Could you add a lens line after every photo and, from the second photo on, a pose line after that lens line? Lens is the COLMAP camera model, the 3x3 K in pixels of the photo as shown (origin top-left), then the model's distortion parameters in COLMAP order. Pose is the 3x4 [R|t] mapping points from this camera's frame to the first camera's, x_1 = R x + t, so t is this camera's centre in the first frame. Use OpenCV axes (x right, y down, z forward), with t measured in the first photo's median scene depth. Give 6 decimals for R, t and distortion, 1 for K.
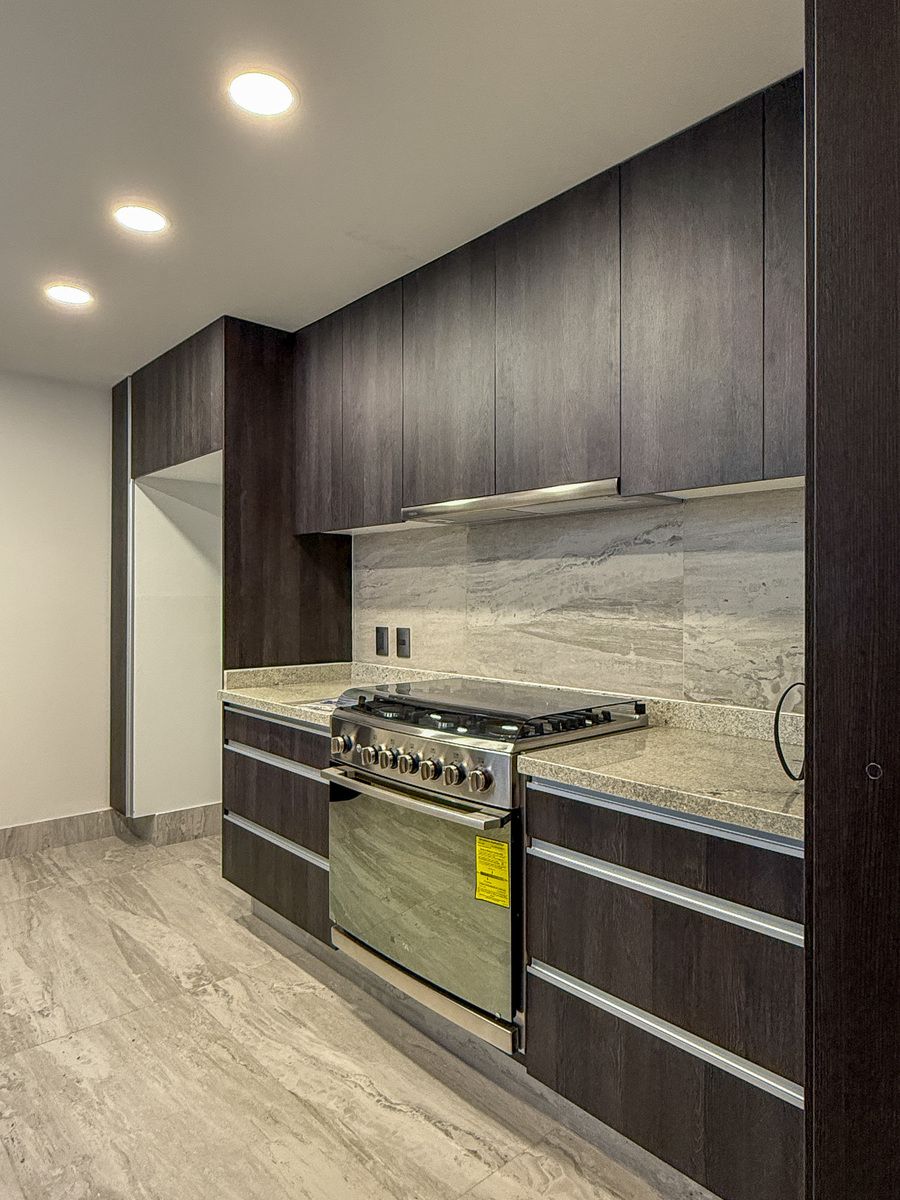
lens RADIAL K [[751.5, 0, 453.1], [0, 751.5, 596.0], [0, 0, 1]] dist [0.001607, 0.001592]
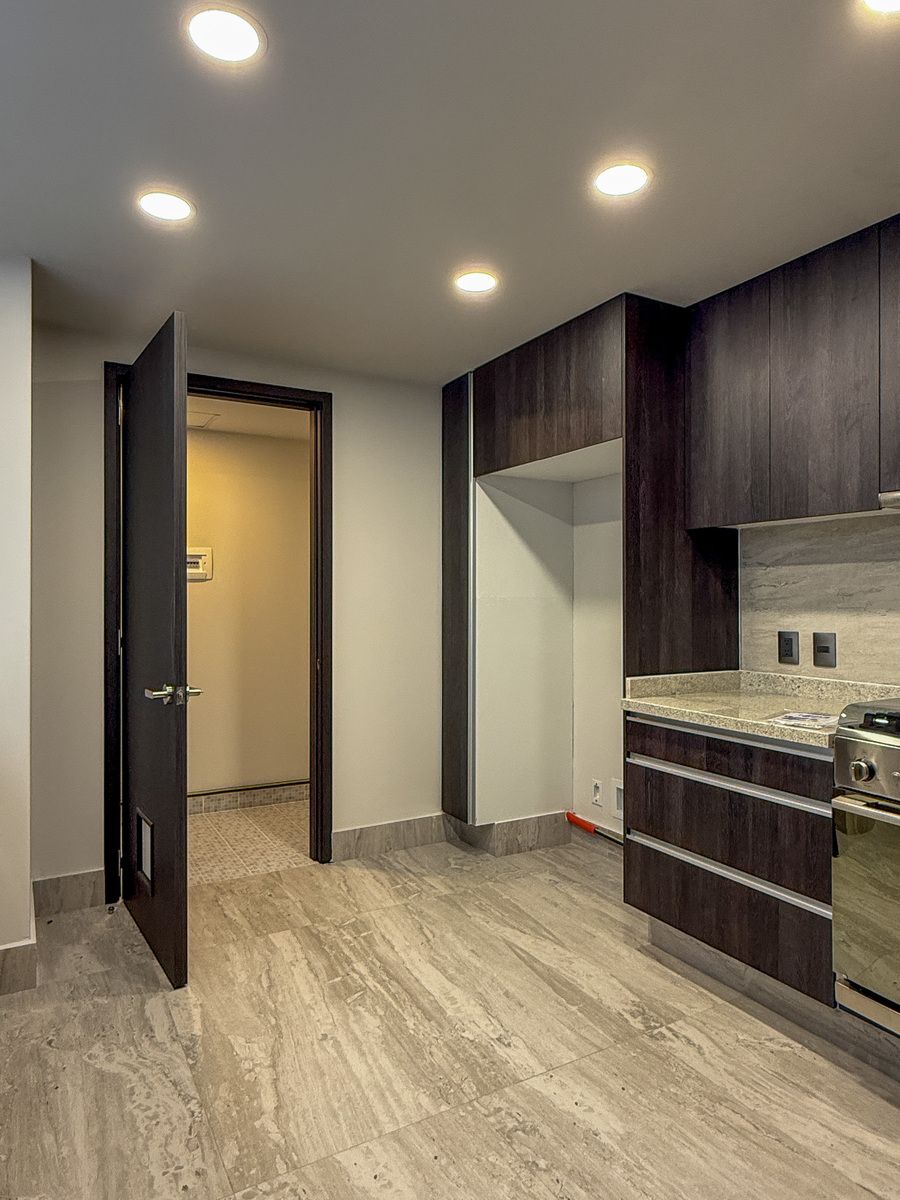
lens RADIAL K [[751.5, 0, 453.1], [0, 751.5, 596.0], [0, 0, 1]] dist [0.001607, 0.001592]
pose [[0.979041, -0.000815, -0.203660, -0.316383], [0.000006, 0.999992, -0.003971, 0.002901], [0.203662, 0.003886, 0.979034, 0.053264]]
